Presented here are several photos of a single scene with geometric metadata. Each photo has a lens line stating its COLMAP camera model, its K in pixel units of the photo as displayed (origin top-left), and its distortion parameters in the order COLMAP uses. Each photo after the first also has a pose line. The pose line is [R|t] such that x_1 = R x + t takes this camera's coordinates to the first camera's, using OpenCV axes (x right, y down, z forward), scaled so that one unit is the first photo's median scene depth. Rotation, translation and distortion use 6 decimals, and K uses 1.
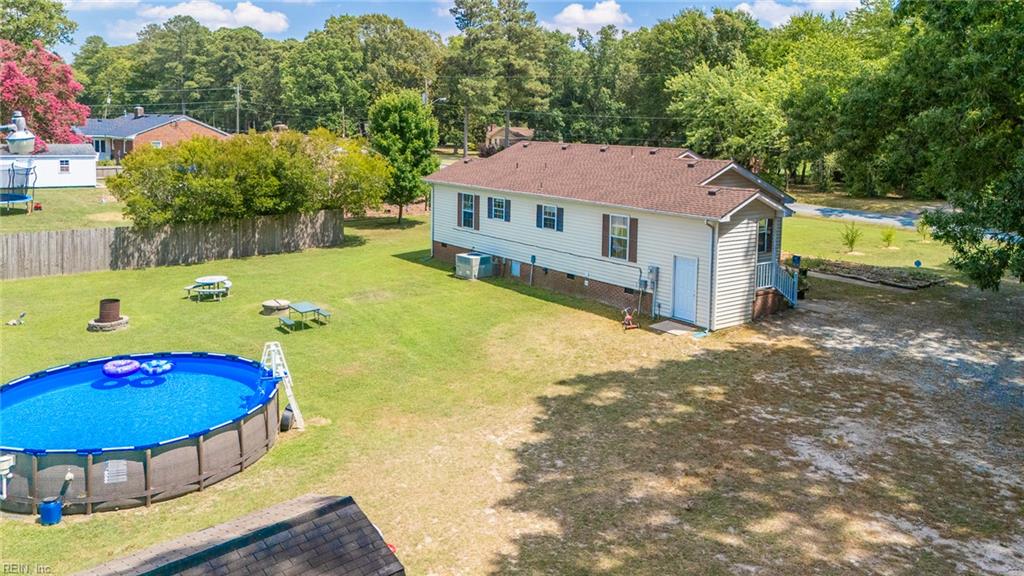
lens RADIAL K [[758.6, 0, 503.1], [0, 758.6, 287.6], [0, 0, 1]] dist [0.052471, -0.034664]
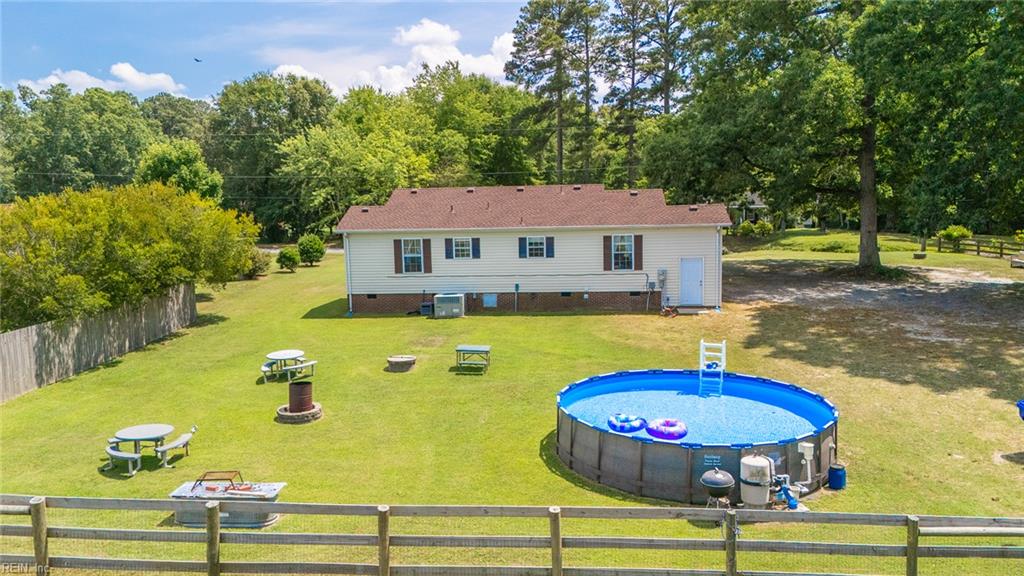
lens RADIAL K [[758.6, 0, 503.4], [0, 758.6, 287.5], [0, 0, 1]] dist [0.052471, -0.034664]
pose [[0.679450, -0.119007, 0.724006, -0.806462], [0.187744, 0.982107, -0.014759, -0.025887], [-0.709295, 0.145956, 0.689636, 0.263237]]
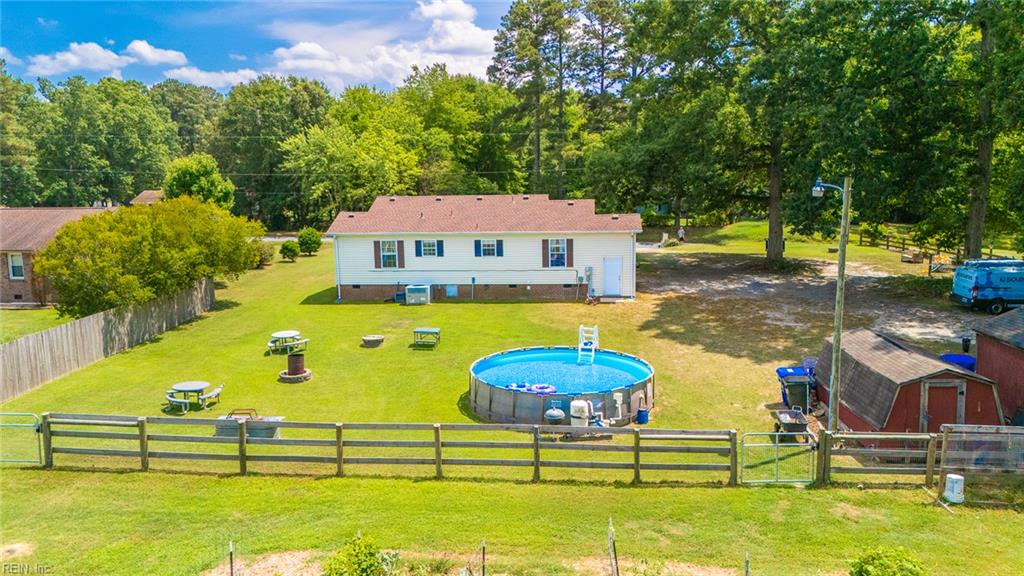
lens RADIAL K [[758.6, 0, 504.0], [0, 758.6, 290.3], [0, 0, 1]] dist [0.052471, -0.034664]
pose [[0.683429, -0.140408, 0.716387, -0.944599], [0.183342, 0.982889, 0.017734, -0.035087], [-0.706619, 0.119224, 0.697478, 0.008082]]
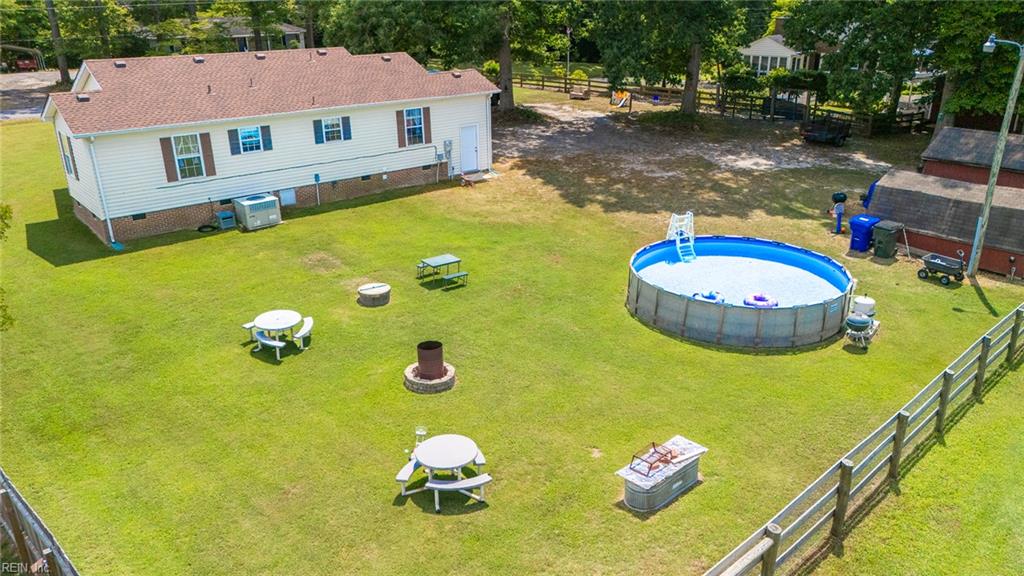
lens RADIAL K [[758.6, 0, 518.5], [0, 758.6, 290.1], [0, 0, 1]] dist [0.052471, -0.034664]
pose [[-0.048910, -0.380879, 0.923330, -0.980842], [0.221544, 0.897272, 0.381865, -0.236189], [-0.973923, 0.223235, 0.040495, 0.770081]]
